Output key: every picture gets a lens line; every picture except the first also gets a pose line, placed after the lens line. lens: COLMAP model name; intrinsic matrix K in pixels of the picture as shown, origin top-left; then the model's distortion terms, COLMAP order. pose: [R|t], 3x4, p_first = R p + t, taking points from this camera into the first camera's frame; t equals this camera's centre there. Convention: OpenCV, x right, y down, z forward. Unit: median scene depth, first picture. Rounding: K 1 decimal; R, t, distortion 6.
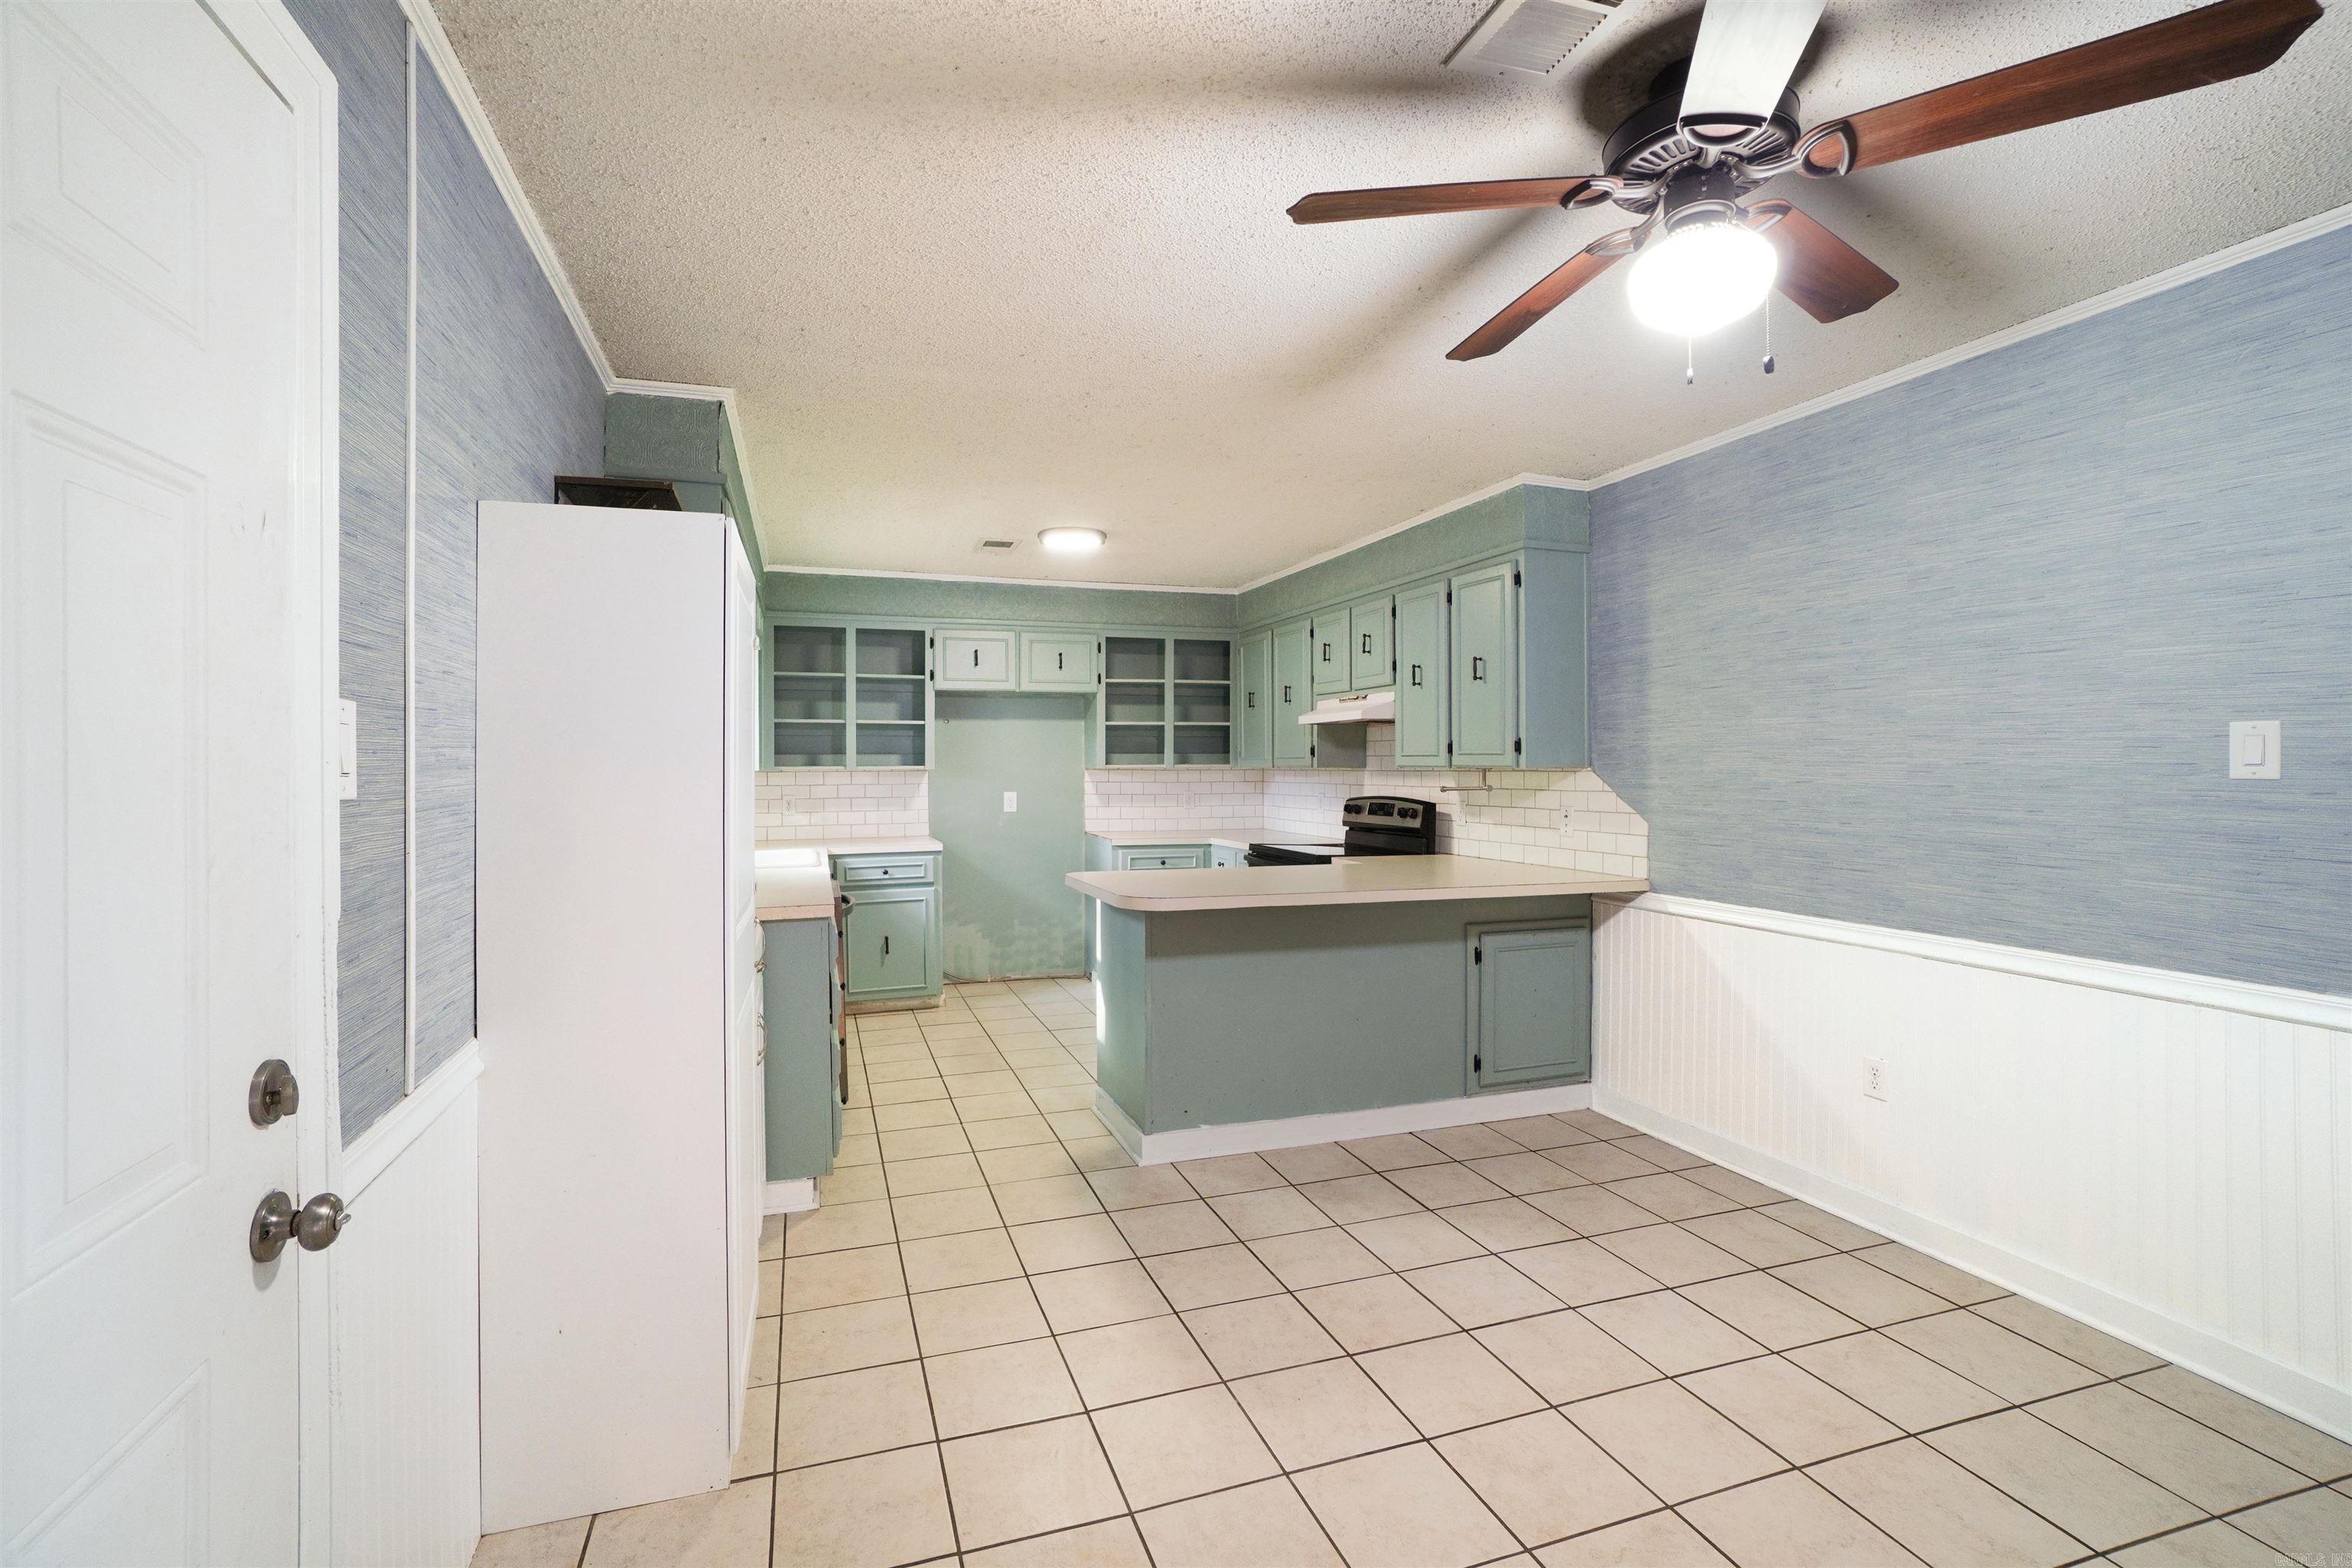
lens RADIAL K [[1019.2, 0, 1164.3], [0, 1019.2, 760.5], [0, 0, 1]] dist [0.008943, -0.000266]
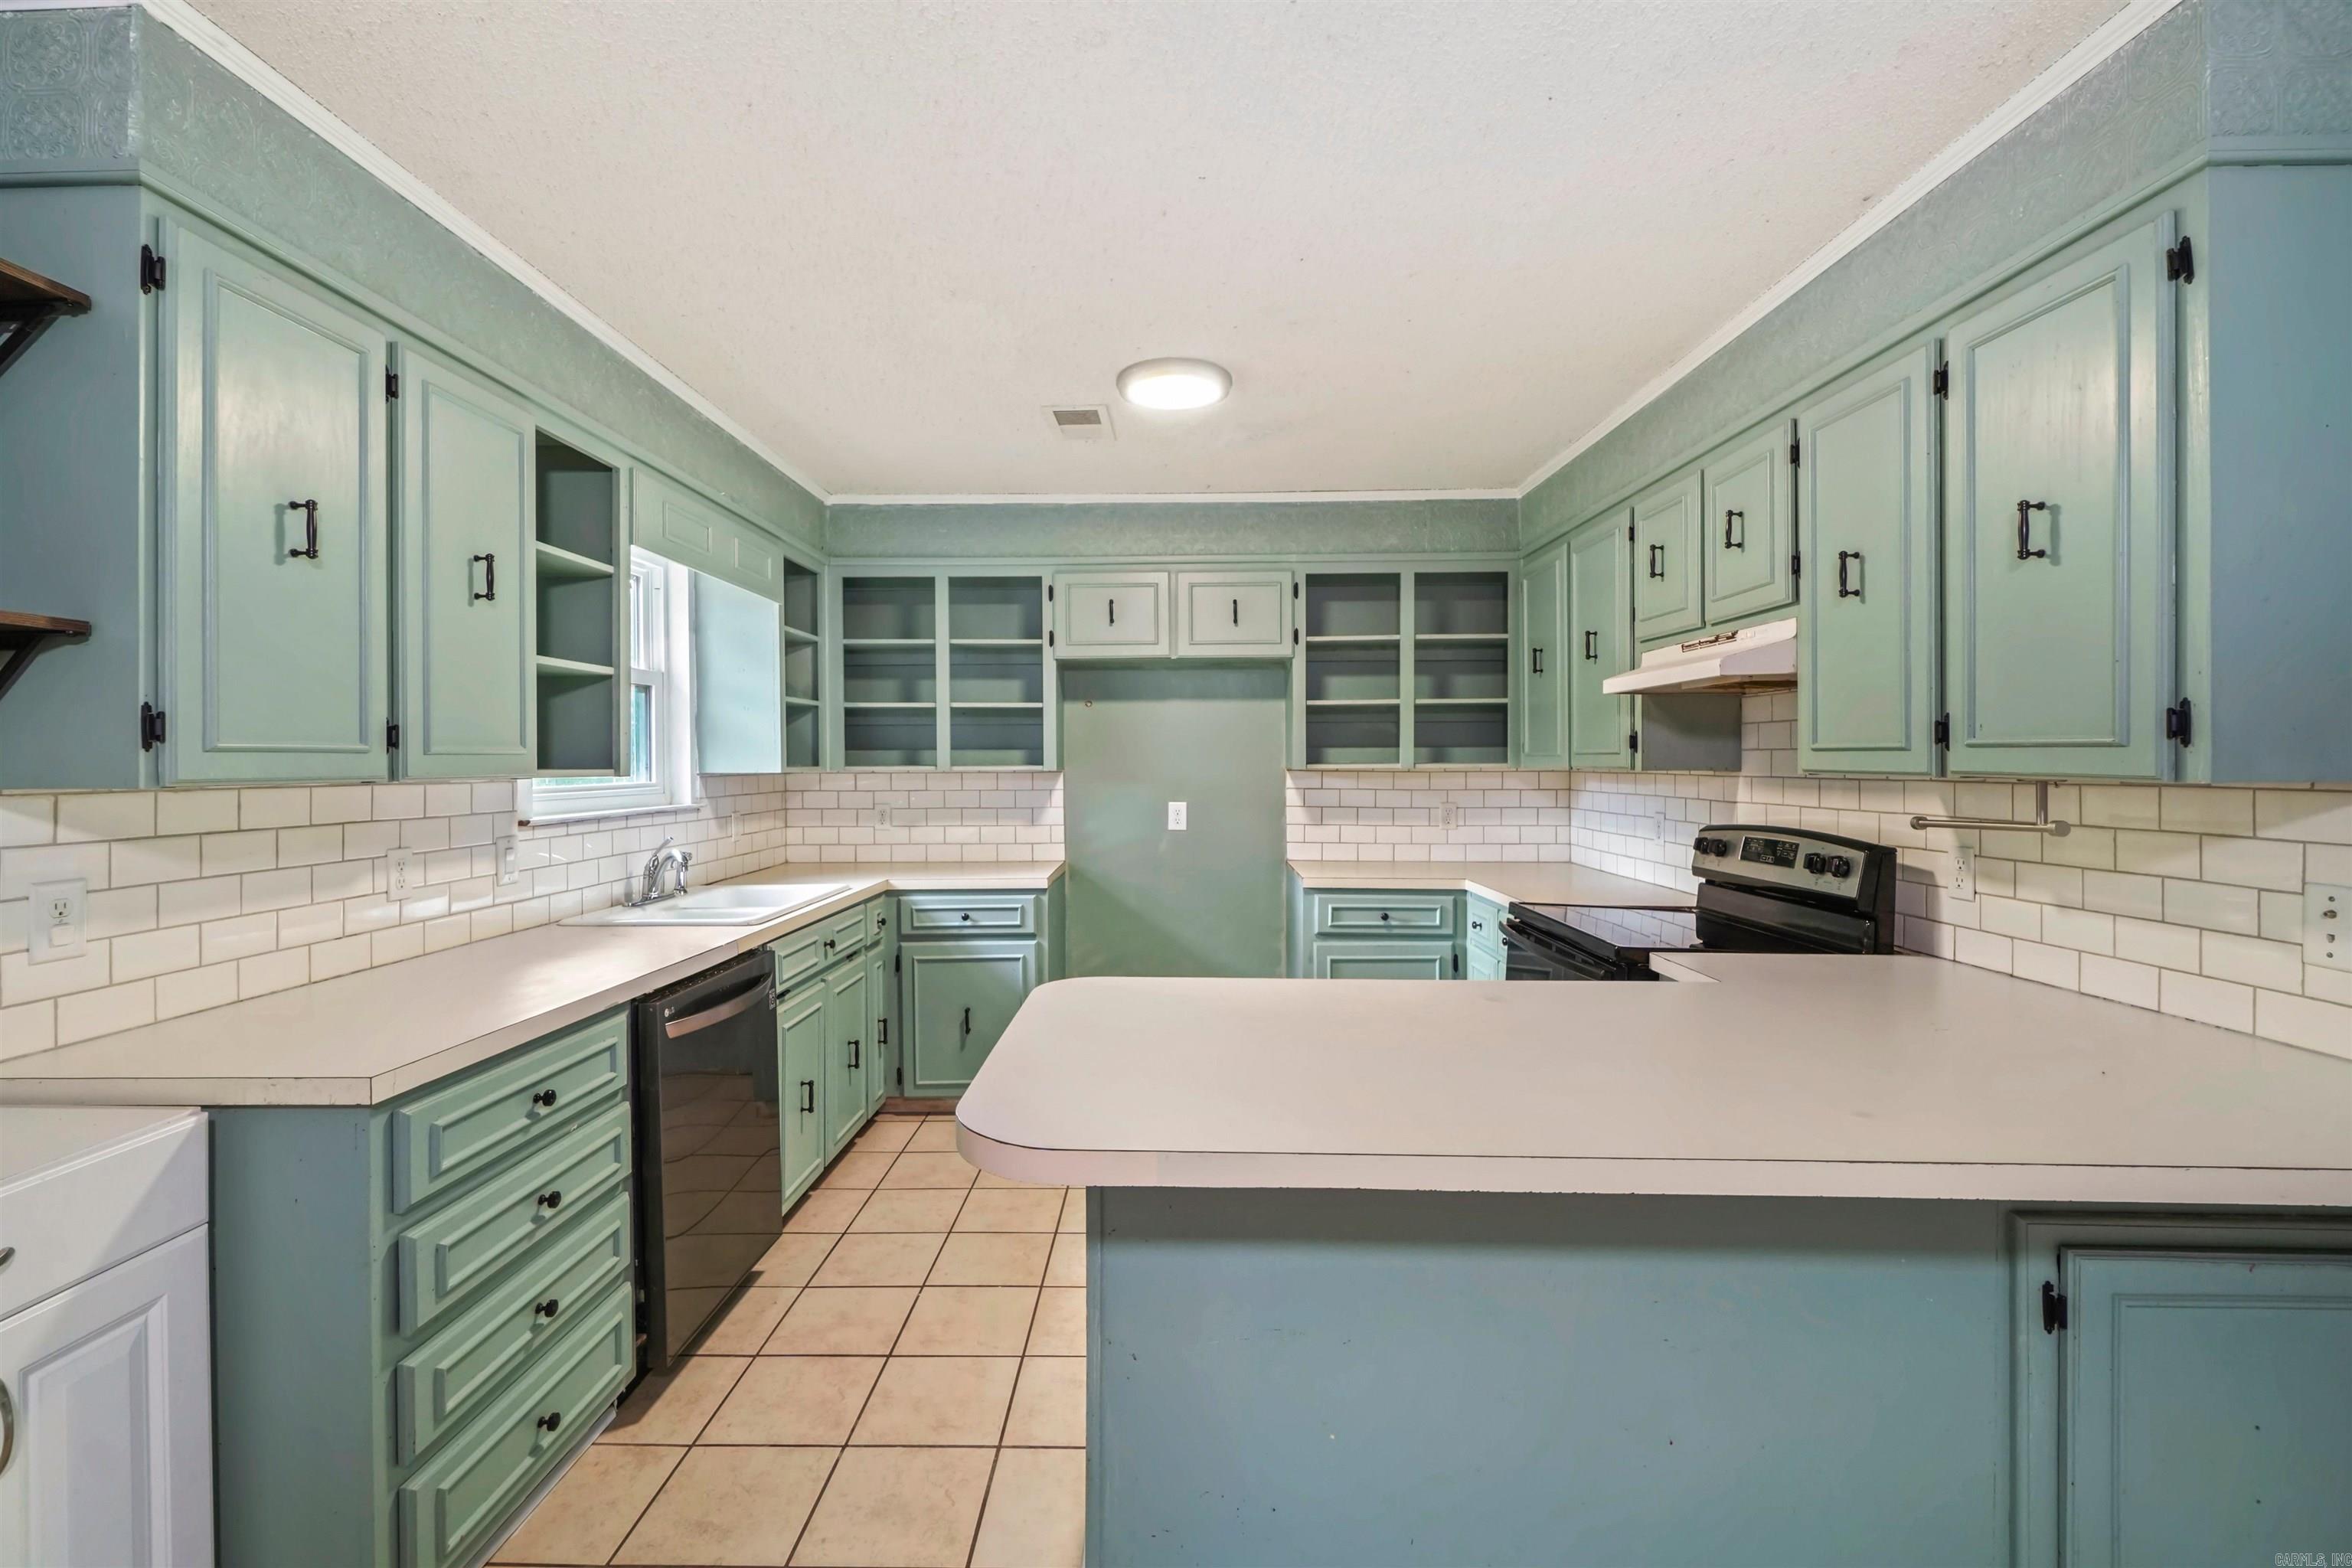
lens RADIAL K [[1019.2, 0, 1164.3], [0, 1019.2, 760.5], [0, 0, 1]] dist [0.008943, -0.000266]
pose [[0.941303, 0.000399, -0.337563, 0.090256], [0.001426, 0.999986, 0.005160, -0.001968], [0.337561, -0.005338, 0.941289, 0.371058]]
